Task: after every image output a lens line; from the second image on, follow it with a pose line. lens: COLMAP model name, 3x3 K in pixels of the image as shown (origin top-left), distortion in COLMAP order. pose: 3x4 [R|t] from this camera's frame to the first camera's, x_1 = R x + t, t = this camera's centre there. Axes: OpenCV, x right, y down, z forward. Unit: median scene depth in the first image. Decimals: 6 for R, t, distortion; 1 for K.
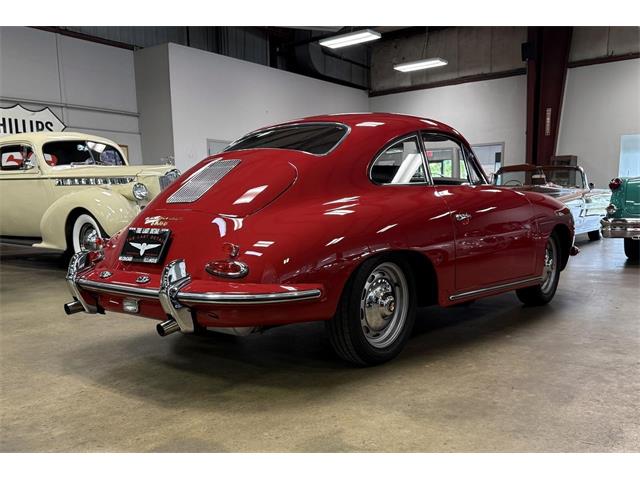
lens RADIAL K [[572.1, 0, 321.8], [0, 572.1, 282.1], [0, 0, 1]] dist [0.135199, -0.271077]
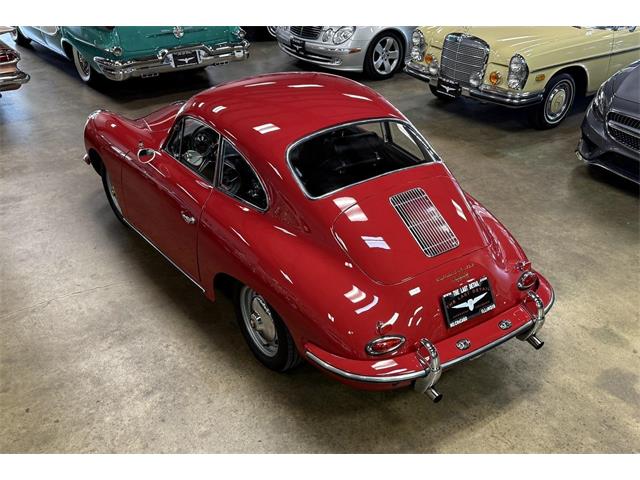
lens RADIAL K [[629.0, 0, 320.5], [0, 629.0, 242.8], [0, 0, 1]] dist [0.114189, -0.235023]
pose [[0.289047, -0.450210, 0.844845, -1.272981], [0.137332, 0.892888, 0.428826, -0.673803], [-0.947413, -0.007926, 0.319914, 0.833598]]
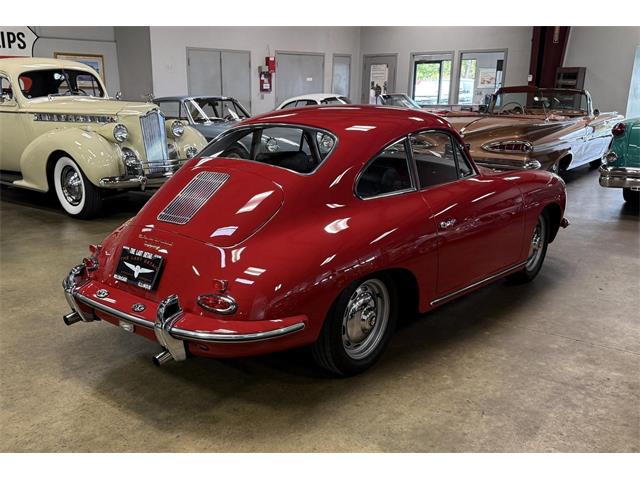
lens RADIAL K [[602.7, 0, 286.7], [0, 602.7, 257.7], [0, 0, 1]] dist [0.106057, -0.194944]
pose [[0.999370, 0.021683, -0.028097, -0.005716], [-0.017895, 0.991523, 0.128693, -0.215263], [0.030649, -0.128109, 0.991286, -0.078168]]
